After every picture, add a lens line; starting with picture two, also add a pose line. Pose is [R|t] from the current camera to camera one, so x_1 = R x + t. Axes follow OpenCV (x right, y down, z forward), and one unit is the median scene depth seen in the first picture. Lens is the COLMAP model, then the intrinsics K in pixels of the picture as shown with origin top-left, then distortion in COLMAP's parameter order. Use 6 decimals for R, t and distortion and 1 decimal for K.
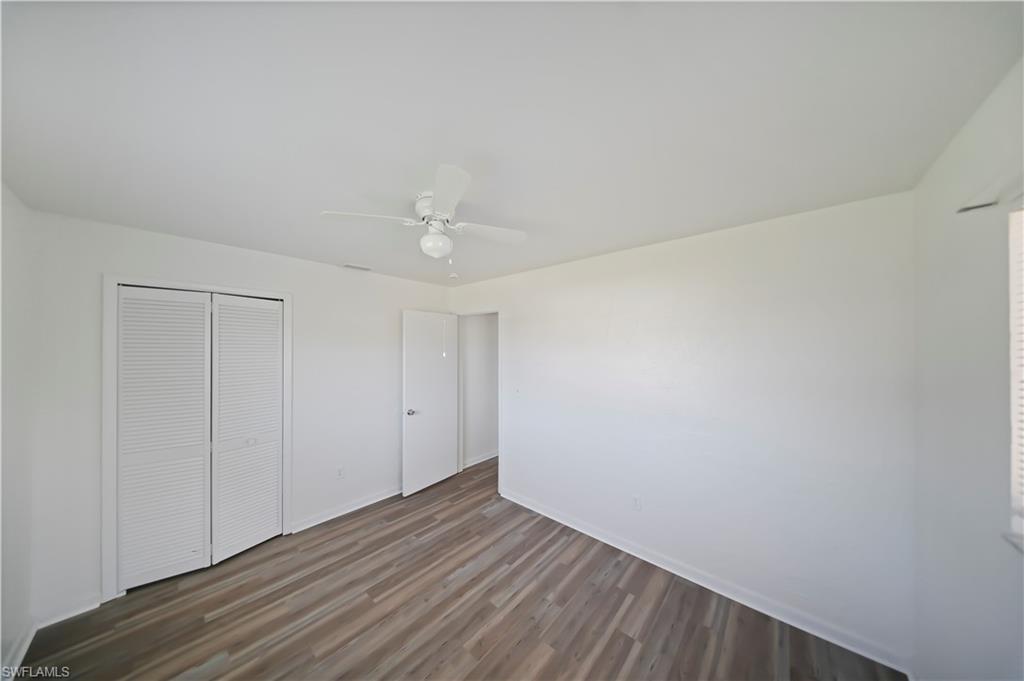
lens RADIAL K [[314.8, 0, 512.5], [0, 314.8, 345.9], [0, 0, 1]] dist [0.000235, 0.000007]
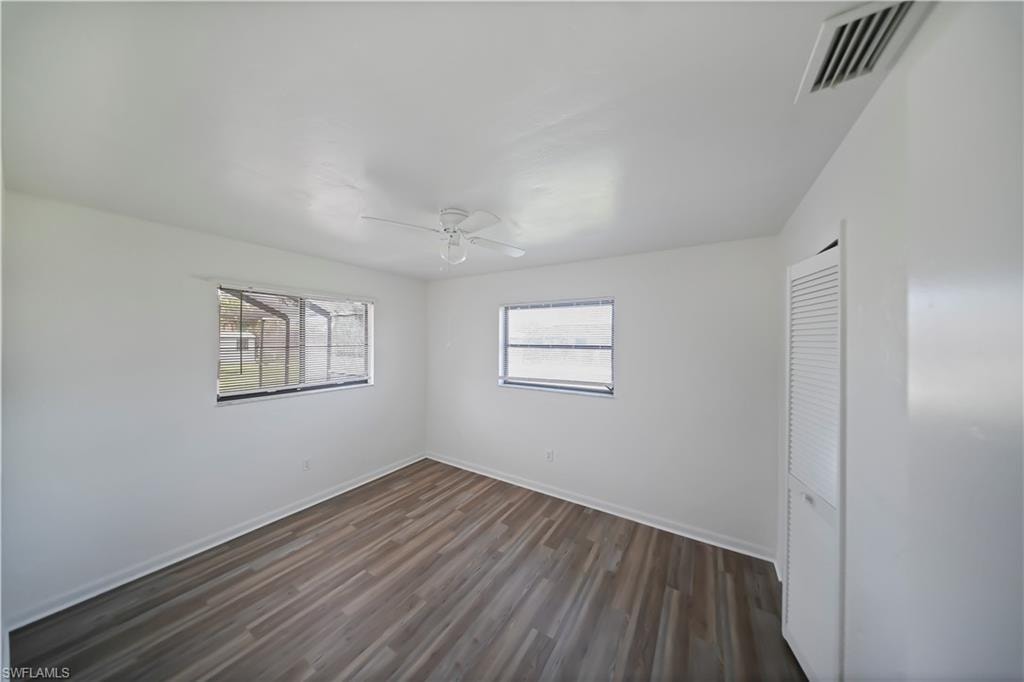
lens RADIAL K [[314.8, 0, 511.1], [0, 314.8, 341.4], [0, 0, 1]] dist [0.000235, 0.000007]
pose [[-0.987019, -0.010375, -0.160271, -0.236143], [-0.009365, 0.999931, -0.007054, 0.025271], [0.160333, -0.005462, -0.987048, 1.932645]]
